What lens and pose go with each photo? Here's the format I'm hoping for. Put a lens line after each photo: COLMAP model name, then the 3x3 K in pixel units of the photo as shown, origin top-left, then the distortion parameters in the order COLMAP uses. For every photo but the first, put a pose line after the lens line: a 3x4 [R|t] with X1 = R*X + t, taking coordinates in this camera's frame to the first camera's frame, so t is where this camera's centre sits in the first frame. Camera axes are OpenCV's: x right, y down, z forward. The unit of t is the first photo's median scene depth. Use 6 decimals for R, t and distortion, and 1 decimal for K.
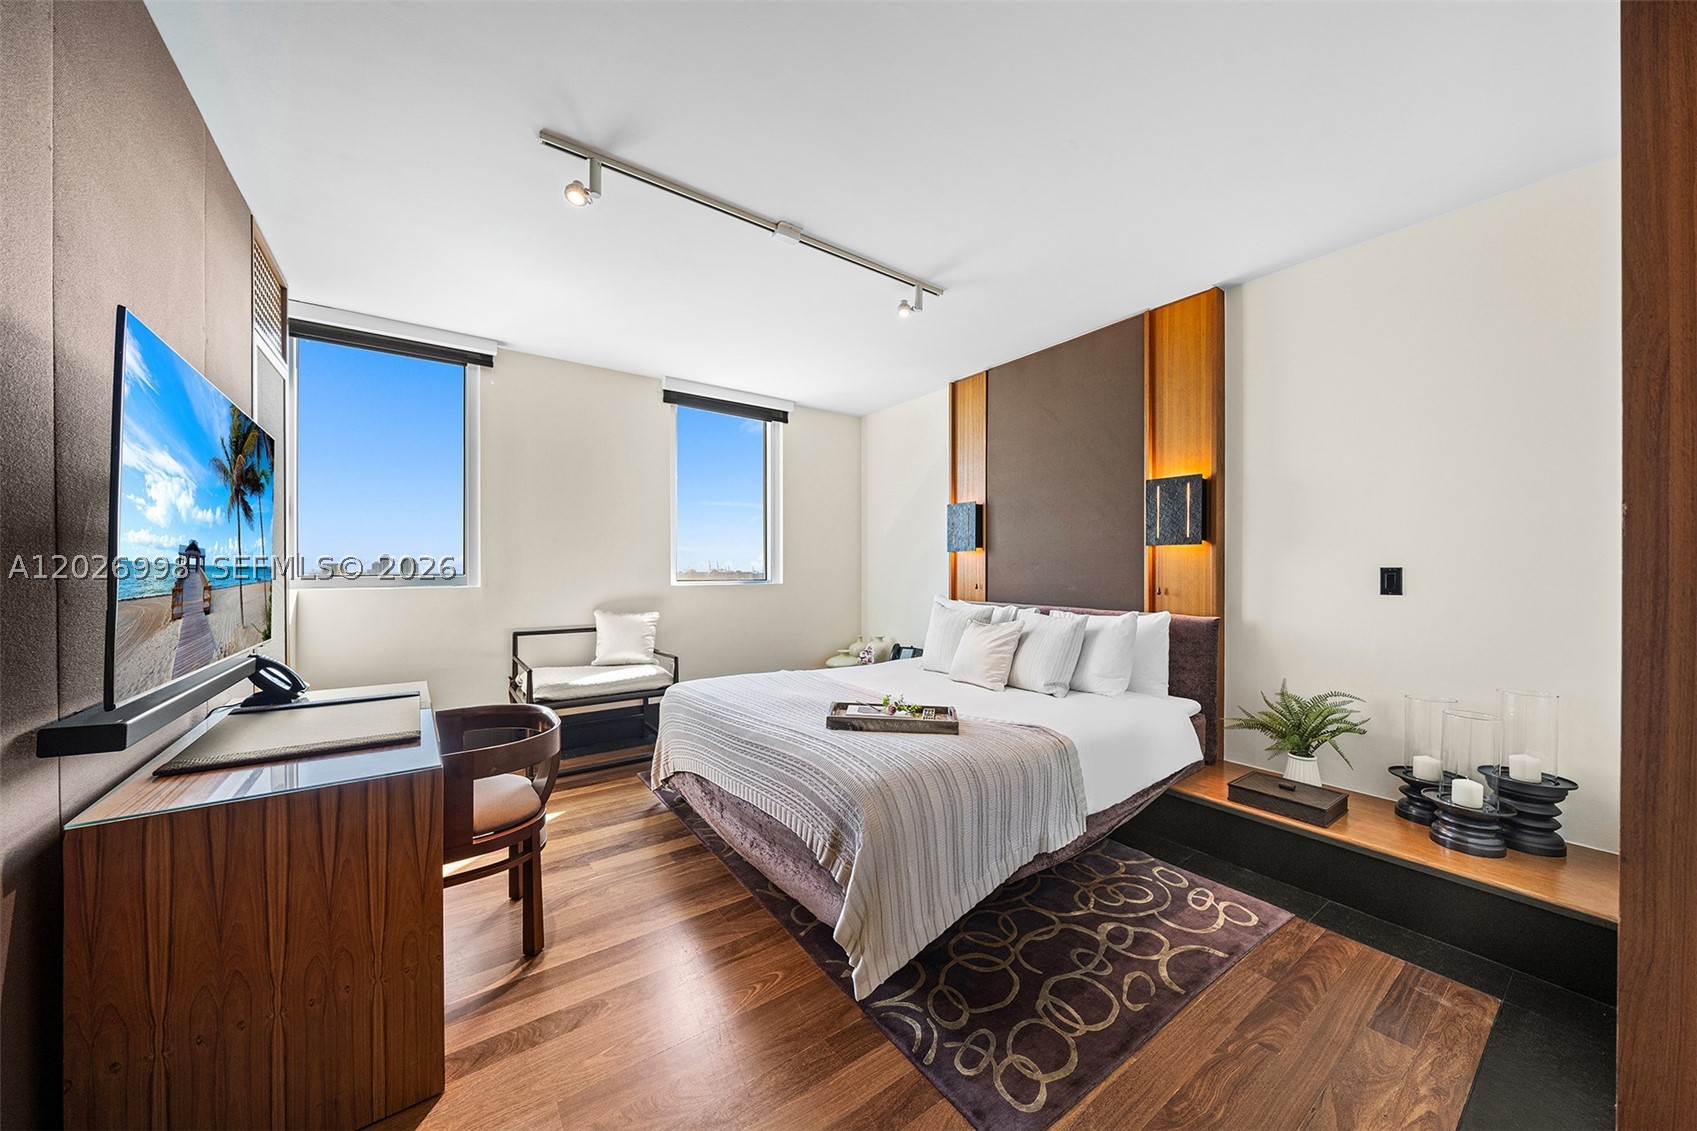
lens RADIAL K [[586.9, 0, 834.5], [0, 586.9, 561.9], [0, 0, 1]] dist [-0.002373, -0.000078]
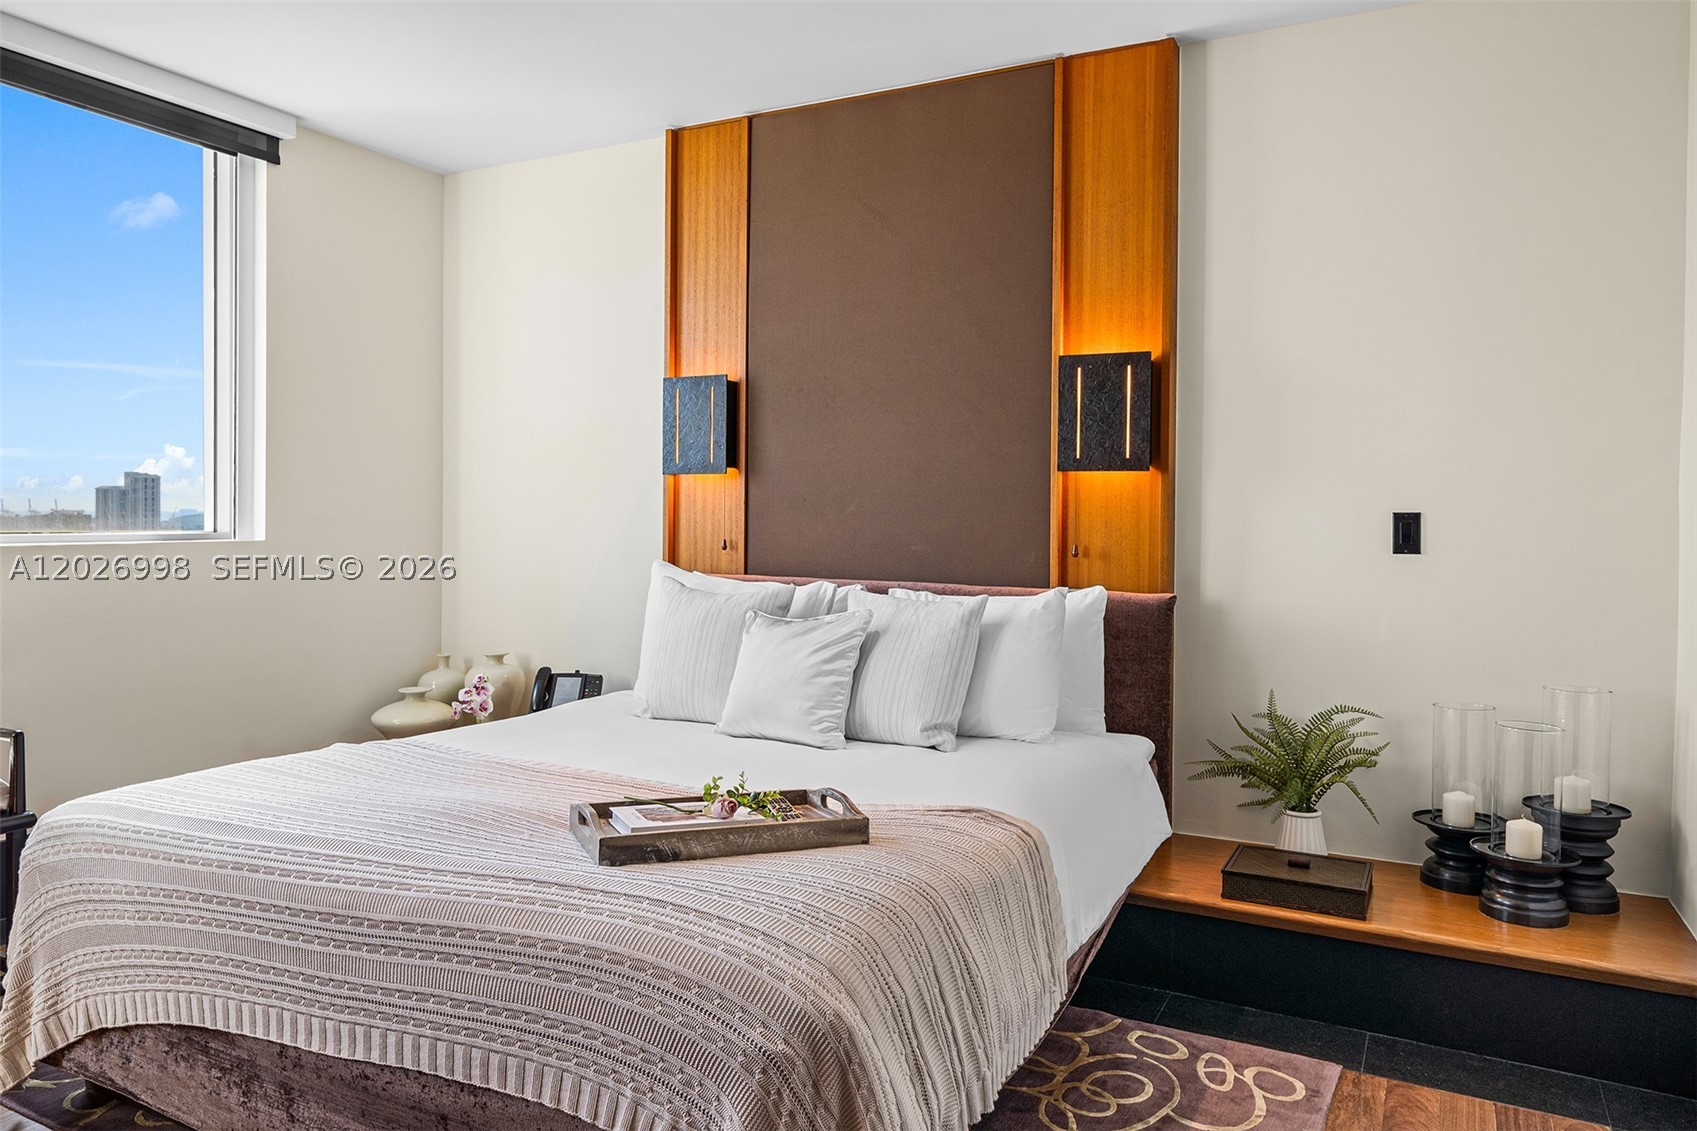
lens RADIAL K [[1173.7, 0, 849.1], [0, 1173.7, 503.6], [0, 0, 1]] dist [0.008057, -0.000044]
pose [[0.889991, 0.009500, 0.455880, -0.195266], [-0.012762, 0.999910, 0.004077, 0.001996], [-0.455800, -0.009446, 0.890032, 0.092460]]
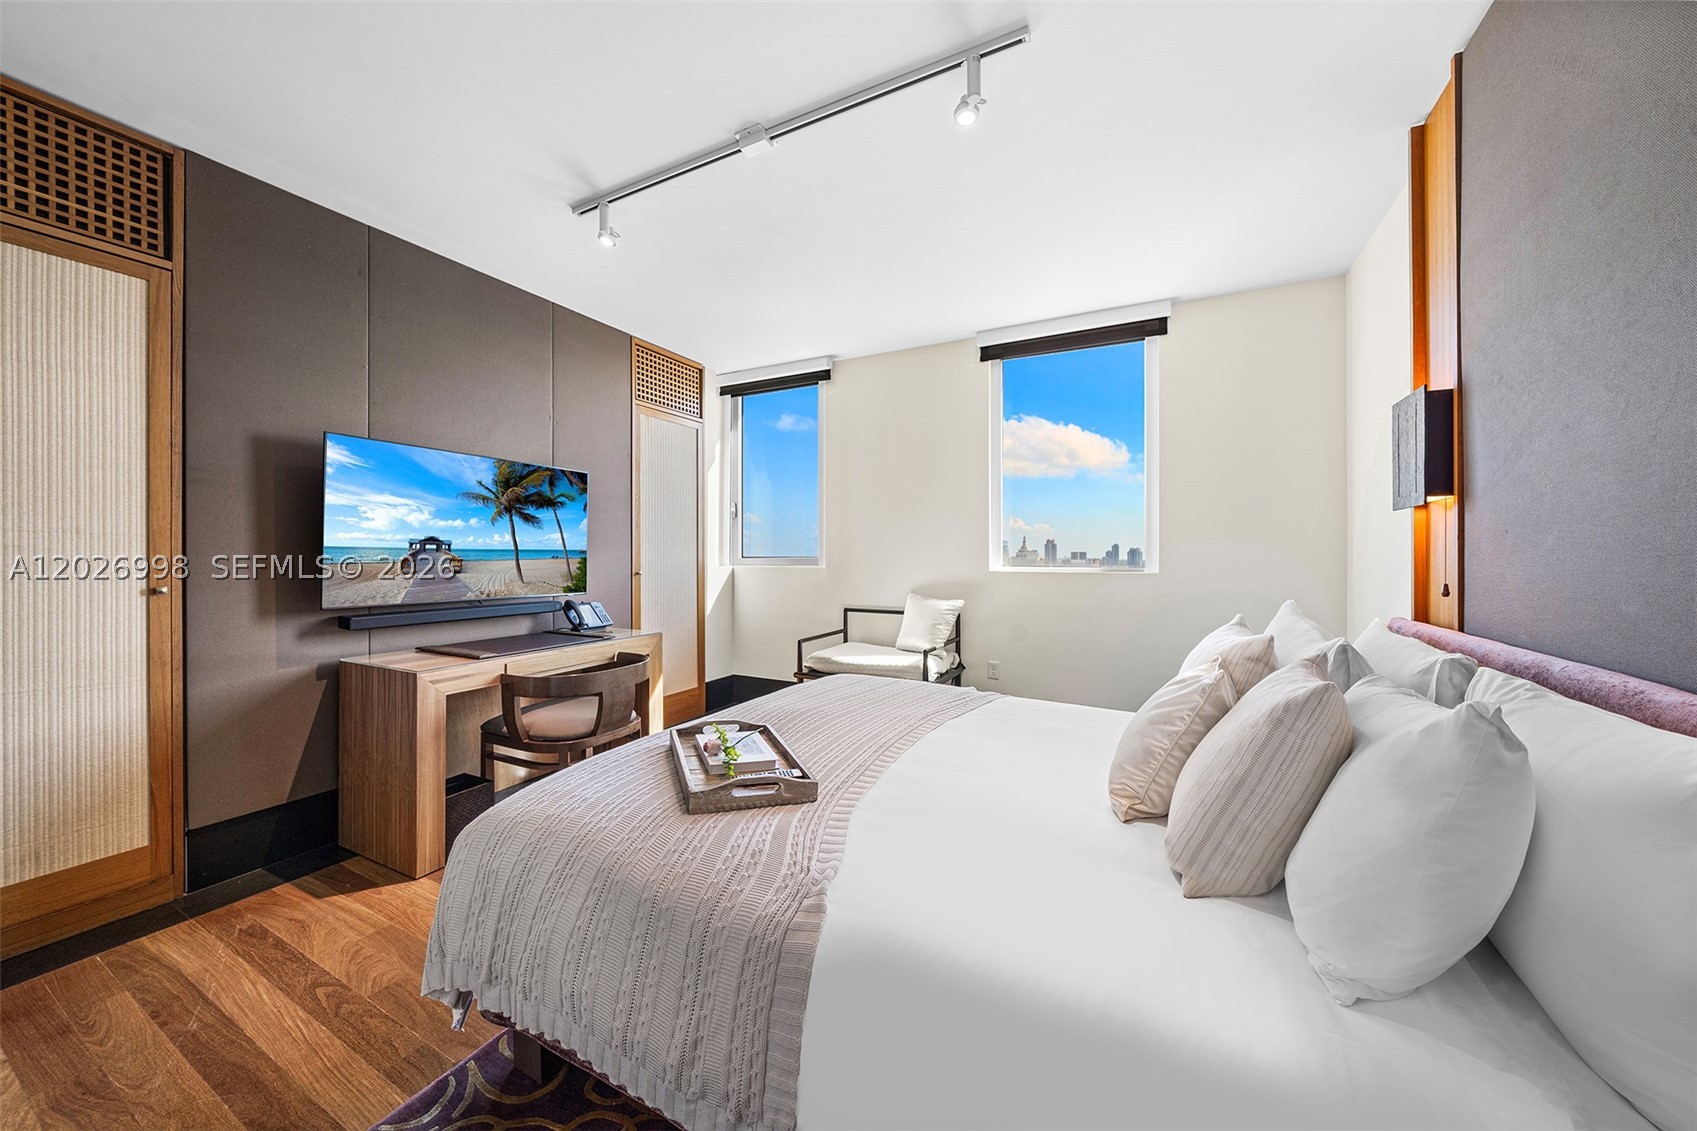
lens RADIAL K [[586.9, 0, 834.5], [0, 586.9, 561.9], [0, 0, 1]] dist [-0.002373, -0.000078]
pose [[0.449015, 0.009326, -0.893475, 0.693361], [0.010800, 0.999816, 0.015863, 0.018051], [0.893459, -0.016772, 0.448832, 0.704666]]
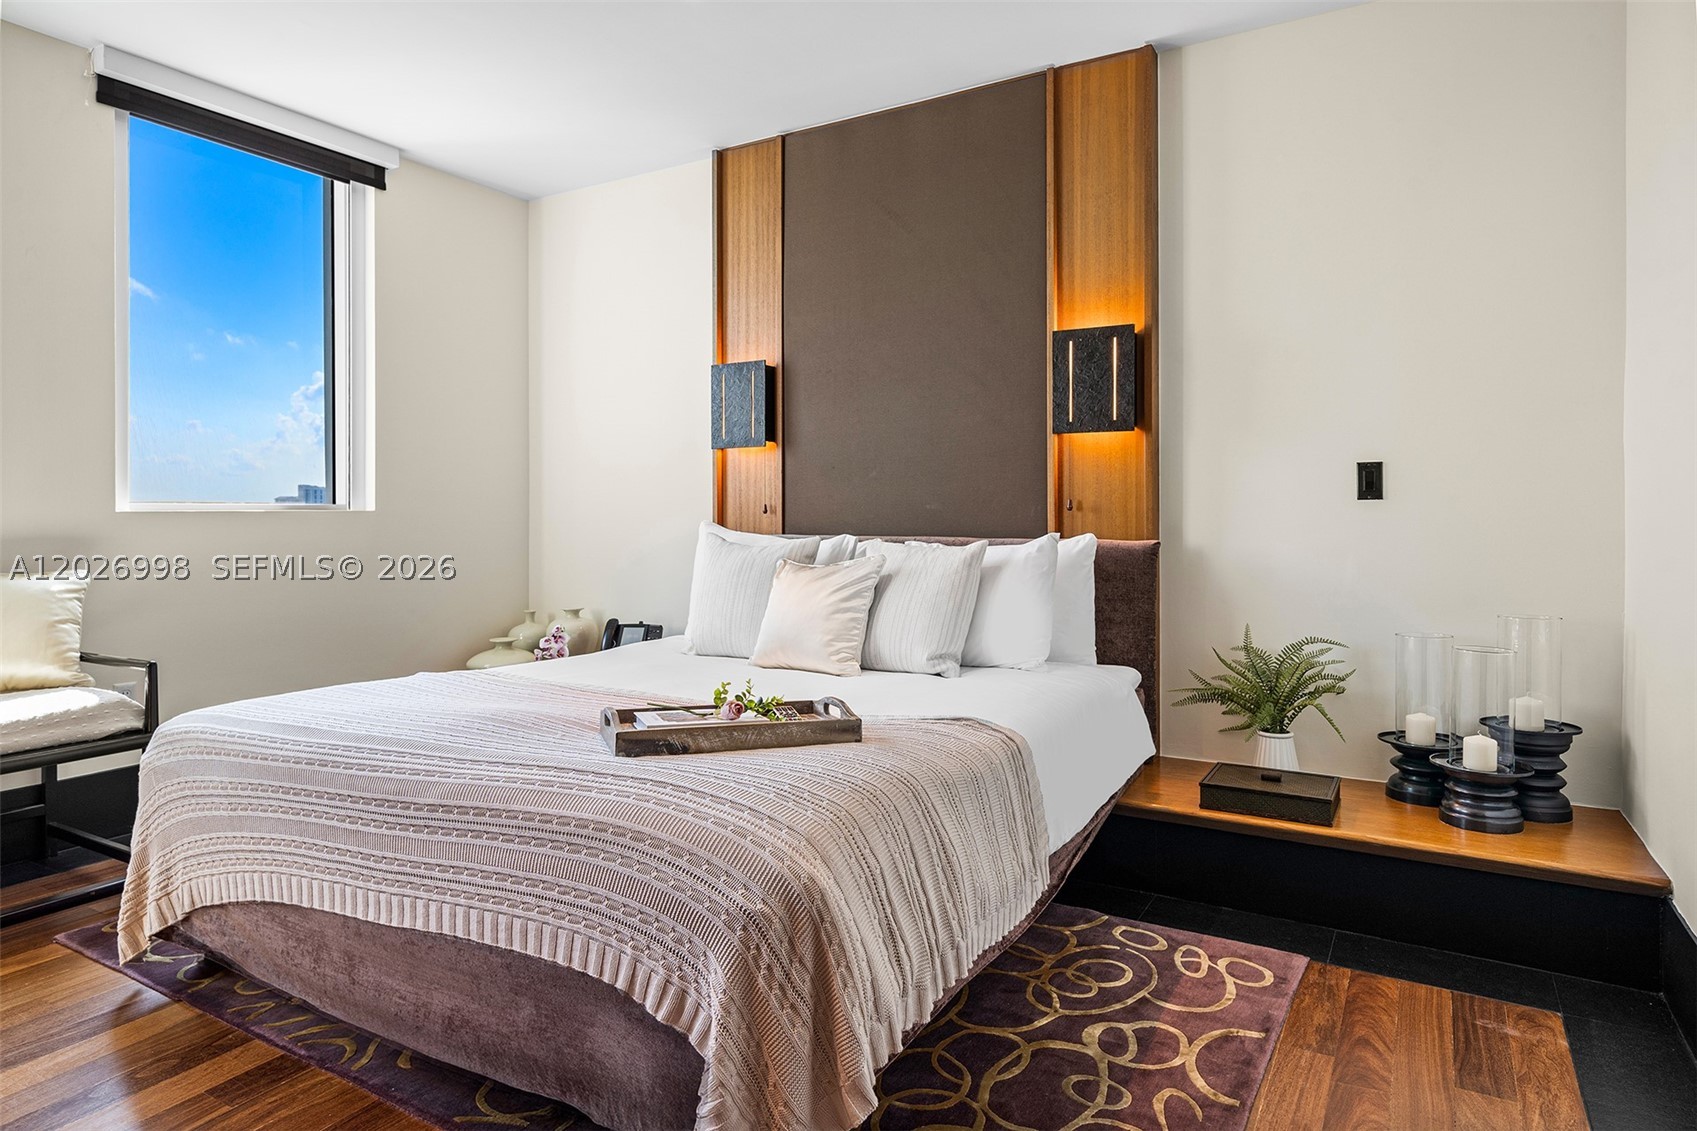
lens RADIAL K [[1013.3, 0, 848.0], [0, 1013.3, 491.4], [0, 0, 1]] dist [0.007857, 0.000612]
pose [[0.912699, 0.002836, 0.408623, -0.143538], [-0.000938, 0.999988, -0.004846, 0.047310], [-0.408631, 0.004040, 0.912691, 0.098795]]
